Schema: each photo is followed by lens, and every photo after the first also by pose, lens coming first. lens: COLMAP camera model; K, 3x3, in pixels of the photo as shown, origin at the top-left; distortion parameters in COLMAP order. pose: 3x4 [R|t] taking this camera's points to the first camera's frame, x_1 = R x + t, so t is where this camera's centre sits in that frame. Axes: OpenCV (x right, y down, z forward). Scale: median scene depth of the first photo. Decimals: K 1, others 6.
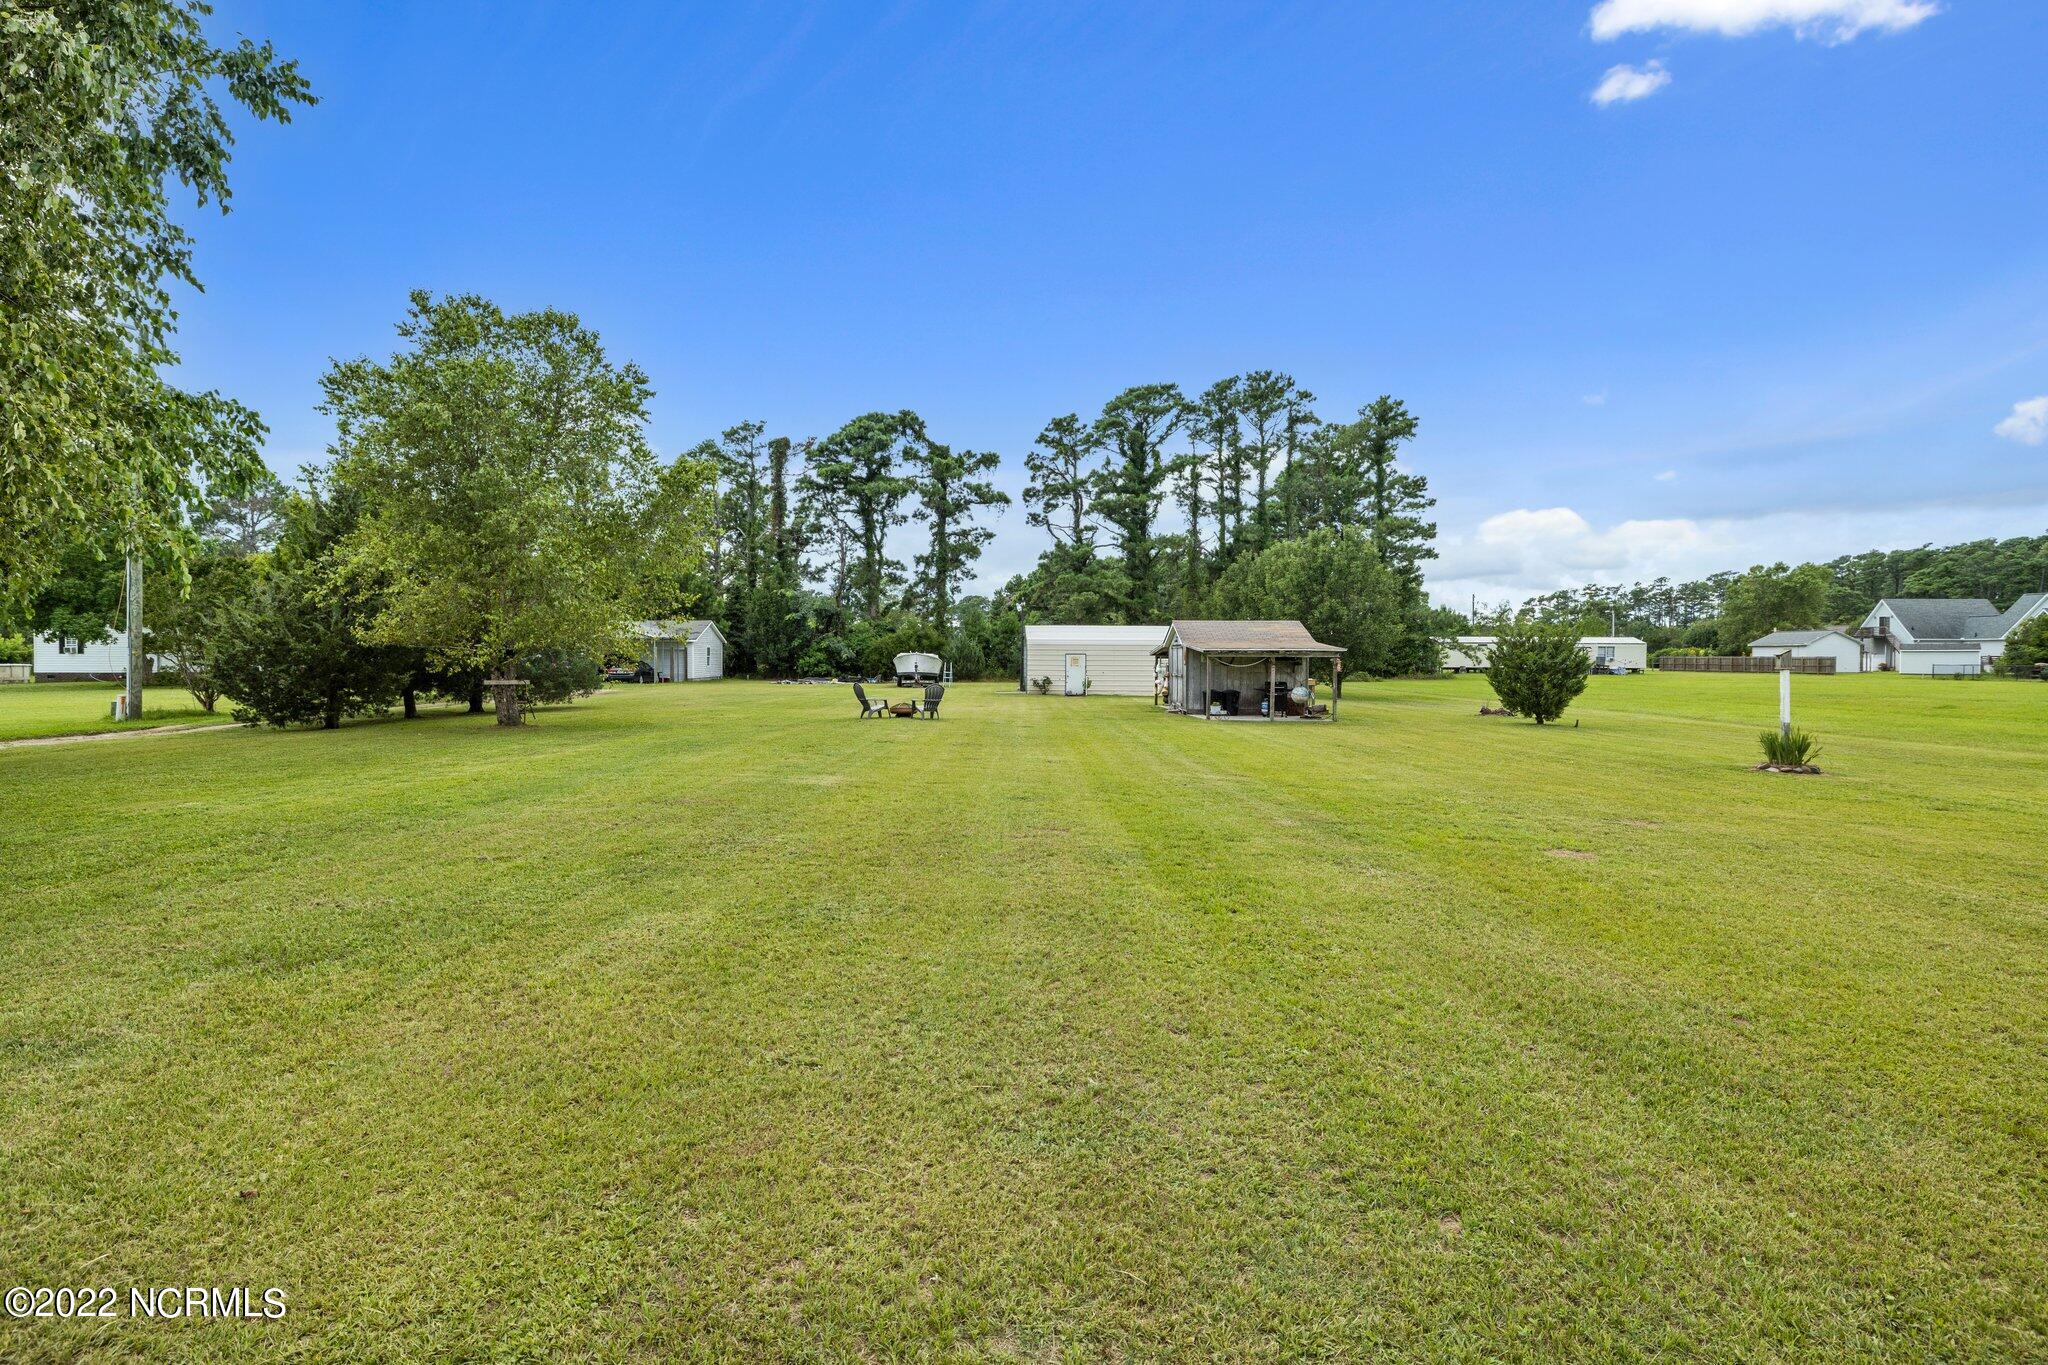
lens RADIAL K [[1049.2, 0, 1024.0], [0, 1049.2, 682.5], [0, 0, 1]] dist [-0.001011, -0.000087]
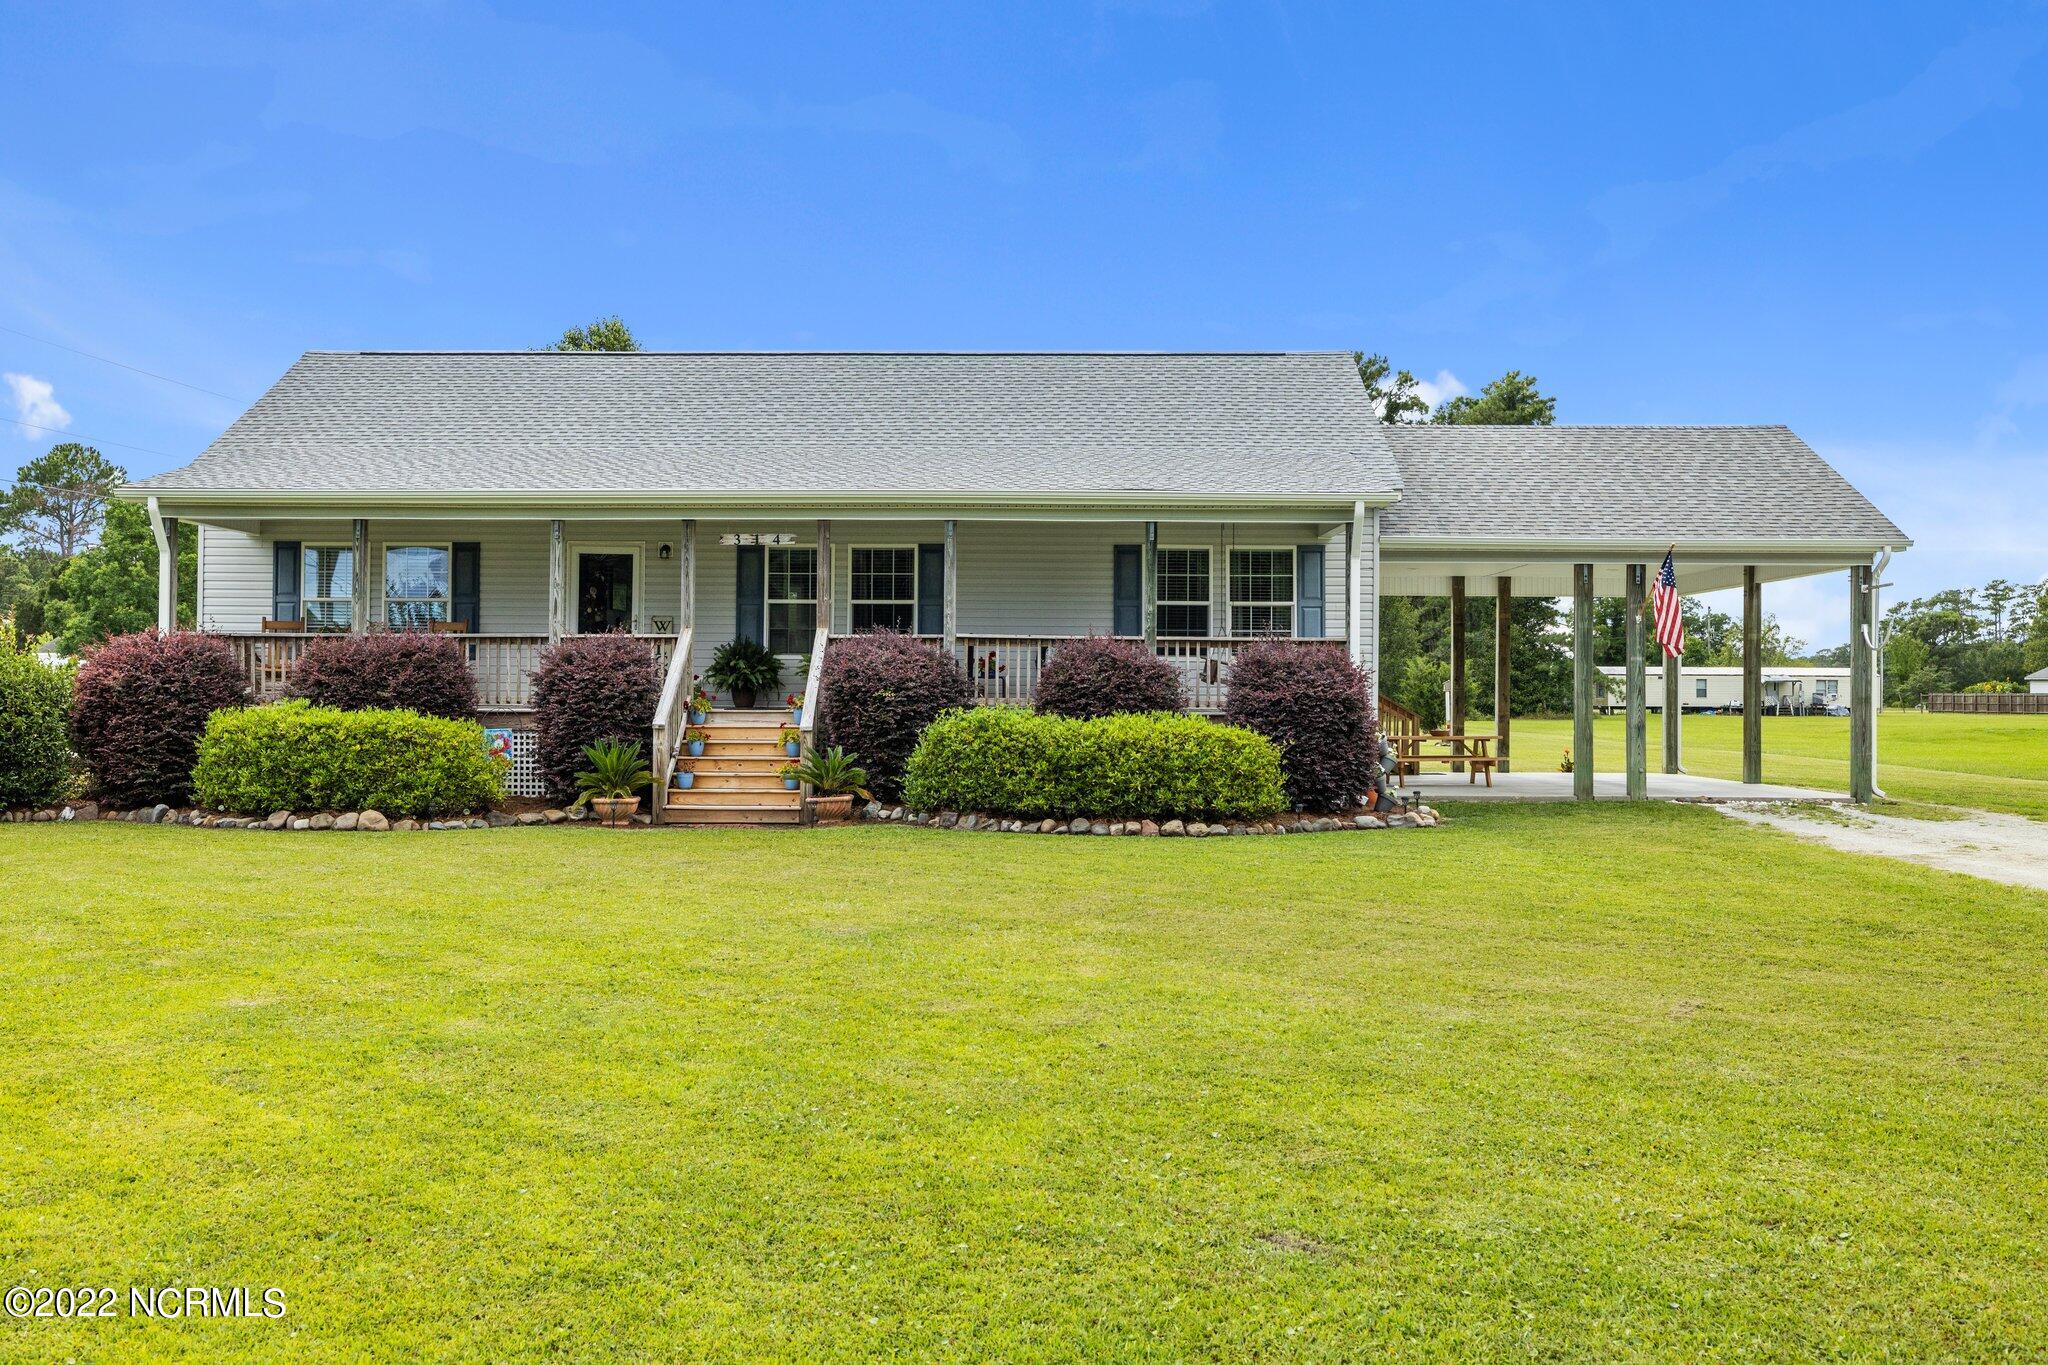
lens RADIAL K [[1813.9, 0, 1024.0], [0, 1813.9, 682.5], [0, 0, 1]] dist [0.003656, 0.003748]
pose [[0.999231, 0.002287, -0.039146, 0.020783], [-0.003535, 0.999486, -0.031850, 0.014976], [0.039053, 0.031964, 0.998726, -0.439933]]
